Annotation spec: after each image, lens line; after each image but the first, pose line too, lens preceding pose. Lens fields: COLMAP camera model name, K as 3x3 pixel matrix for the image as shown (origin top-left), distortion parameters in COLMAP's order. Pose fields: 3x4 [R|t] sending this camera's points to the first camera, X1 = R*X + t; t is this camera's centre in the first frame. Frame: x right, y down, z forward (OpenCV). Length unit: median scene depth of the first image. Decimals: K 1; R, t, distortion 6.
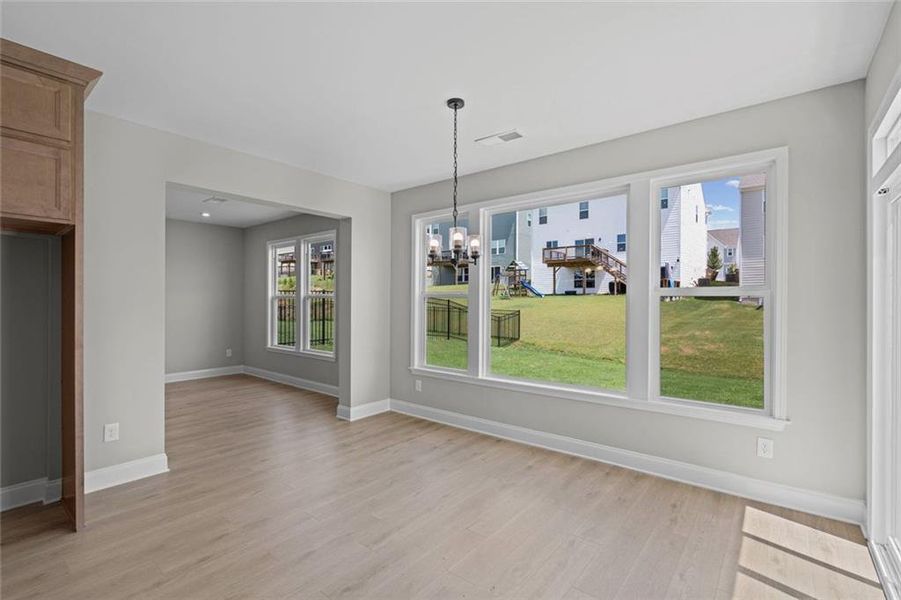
lens RADIAL K [[409.5, 0, 436.6], [0, 409.5, 300.9], [0, 0, 1]] dist [-0.003661, -0.000213]
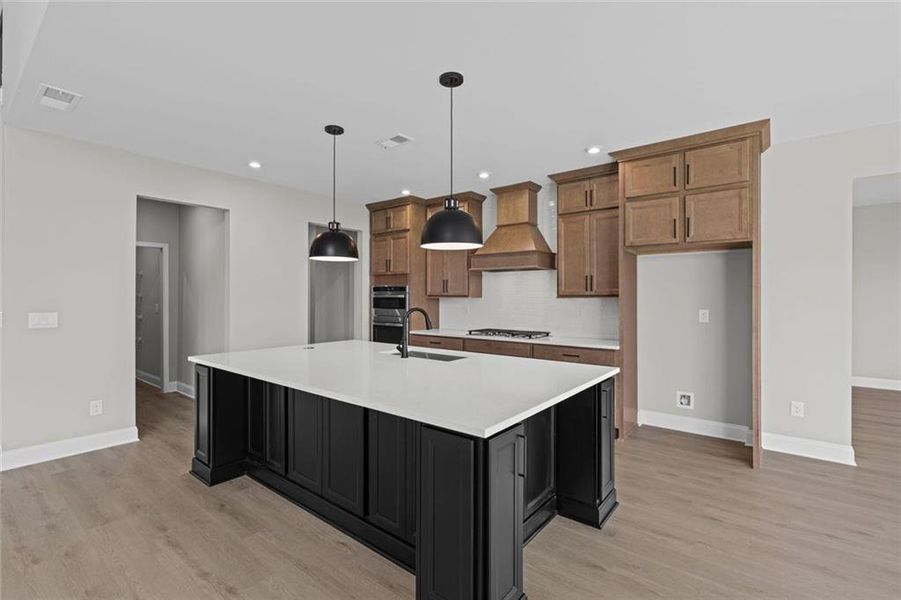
lens RADIAL K [[404.8, 0, 463.7], [0, 404.8, 296.2], [0, 0, 1]] dist [0.000412, 0.000118]
pose [[0.049469, -0.004744, -0.998764, 0.040983], [-0.000369, 0.999989, -0.004768, 0.000368], [0.998776, 0.000604, 0.049466, -0.002223]]
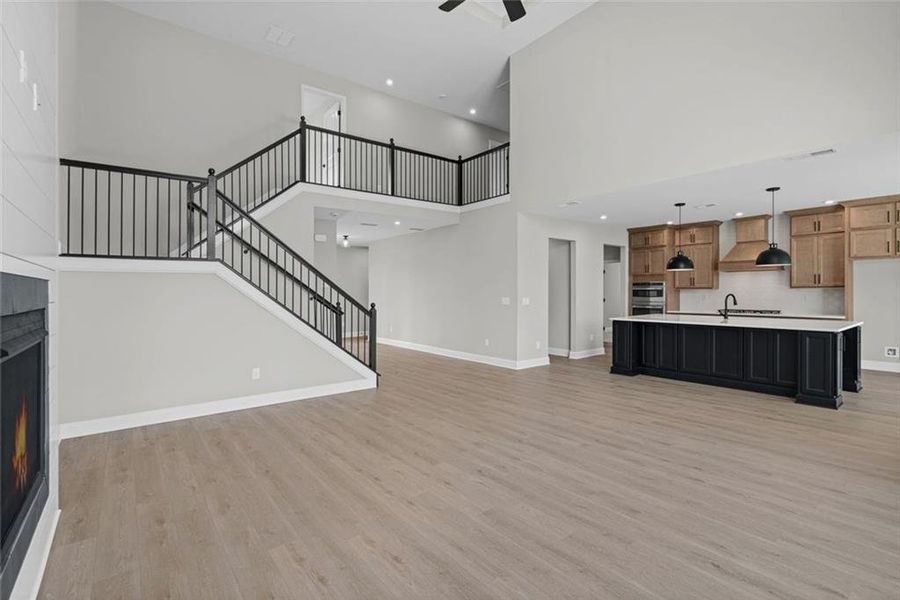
lens RADIAL K [[421.6, 0, 450.7], [0, 421.6, 293.1], [0, 0, 1]] dist [-0.000146, 0.000035]
pose [[-0.189346, 0.001567, -0.981909, 0.204173], [0.008756, 0.999962, -0.000093, 0.001505], [0.981871, -0.008615, -0.189352, -0.133745]]
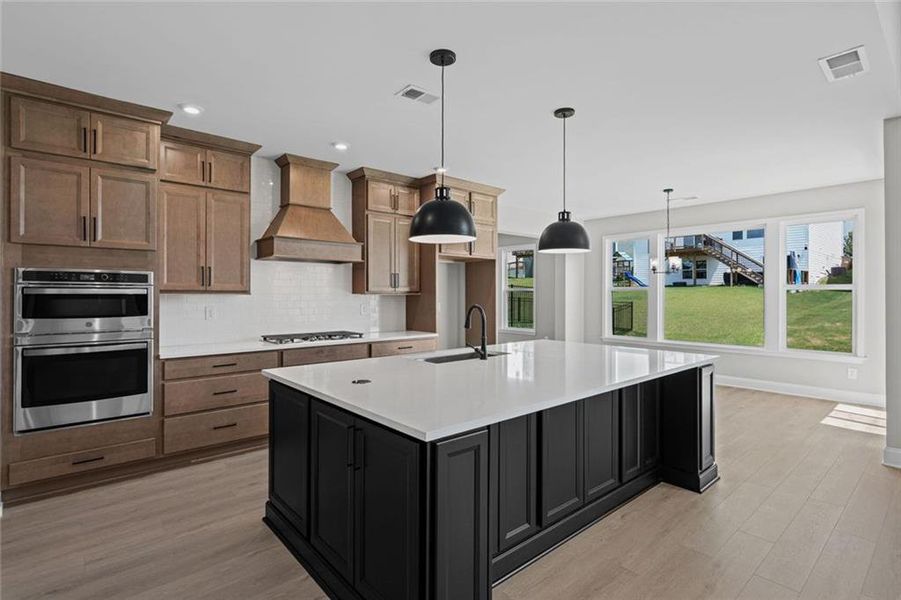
lens RADIAL K [[422.1, 0, 451.2], [0, 422.1, 293.0], [0, 0, 1]] dist [-0.000146, 0.000035]
pose [[0.985937, -0.002853, -0.167095, -0.073951], [0.002814, 0.999996, -0.000467, -0.000031], [0.167096, -0.000010, 0.985941, -0.133042]]
